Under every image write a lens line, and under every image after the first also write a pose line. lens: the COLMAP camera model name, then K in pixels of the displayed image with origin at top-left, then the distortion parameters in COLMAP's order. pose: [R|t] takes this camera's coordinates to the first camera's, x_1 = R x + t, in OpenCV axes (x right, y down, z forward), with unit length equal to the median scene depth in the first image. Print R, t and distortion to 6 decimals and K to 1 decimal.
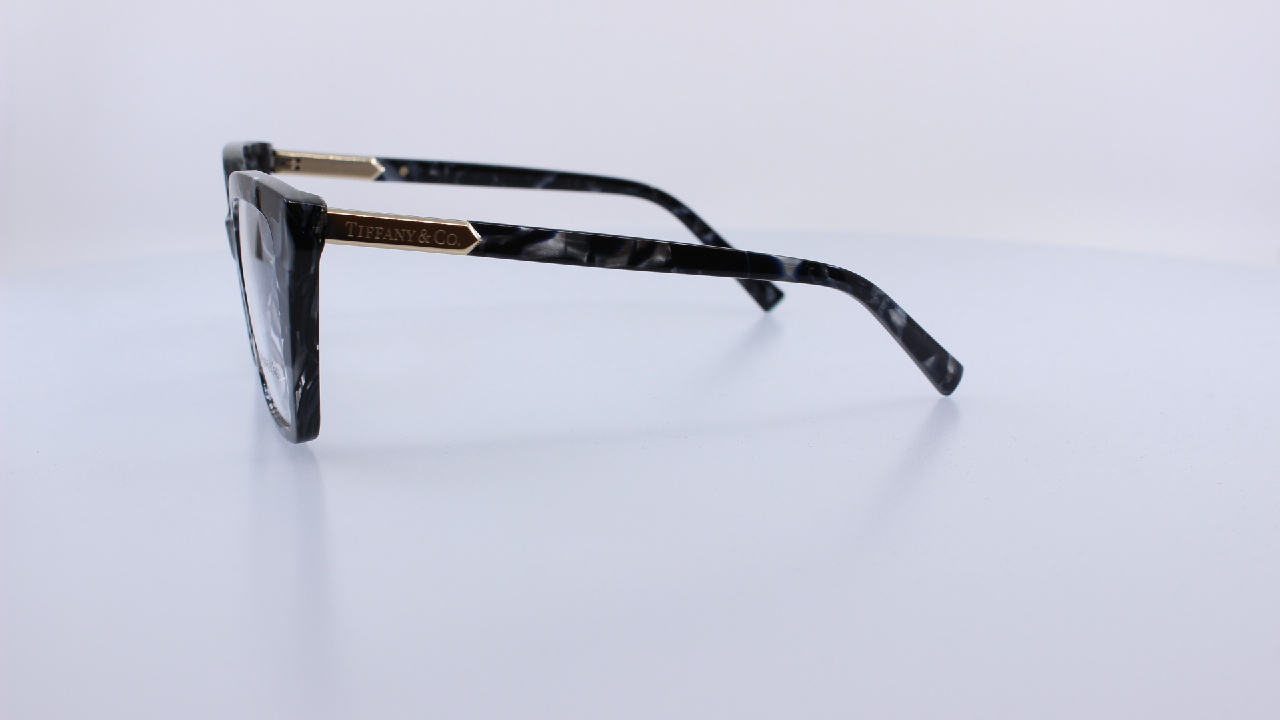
lens RADIAL K [[1635.0, 0, 640.0], [0, 1635.0, 360.0], [0, 0, 1]] dist [-0.043900, 0.000412]
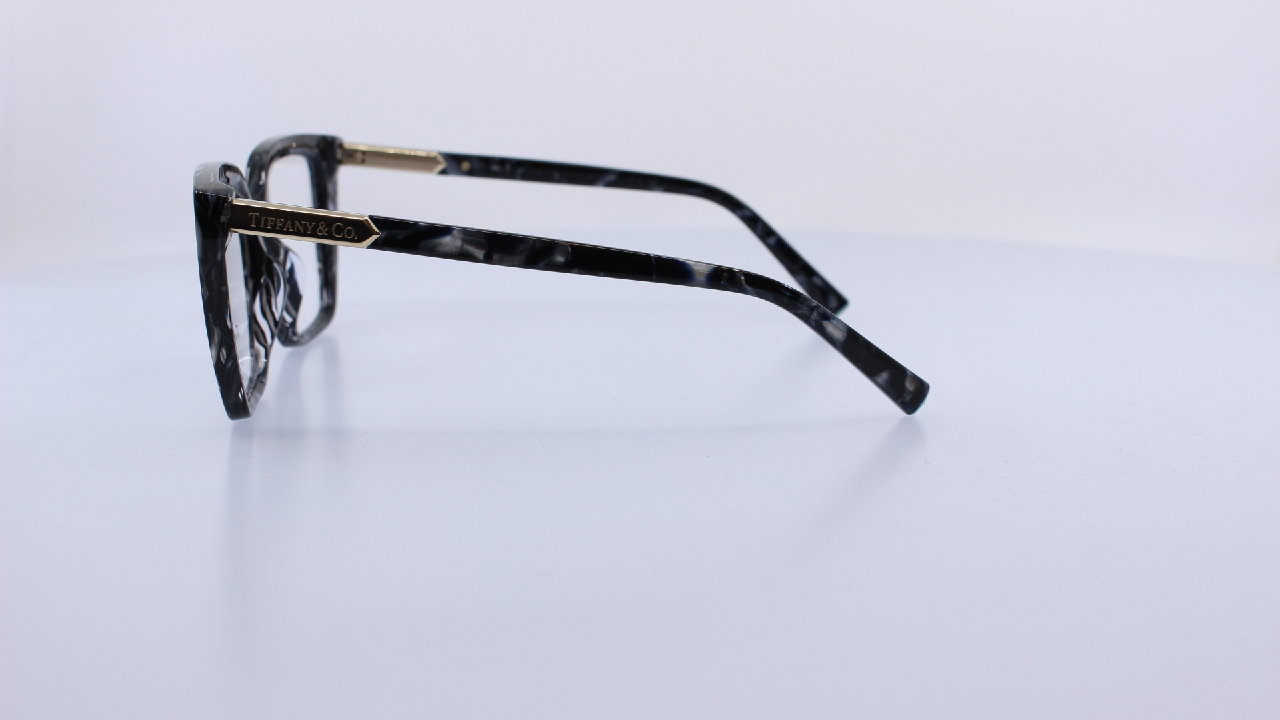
lens RADIAL K [[1635.0, 0, 640.0], [0, 1635.0, 360.0], [0, 0, 1]] dist [-0.043900, 0.000412]
pose [[0.966647, 0.053377, -0.250489, 0.302745], [-0.052824, 0.998564, 0.008933, -0.011130], [0.250606, 0.004596, 0.968078, 0.039530]]
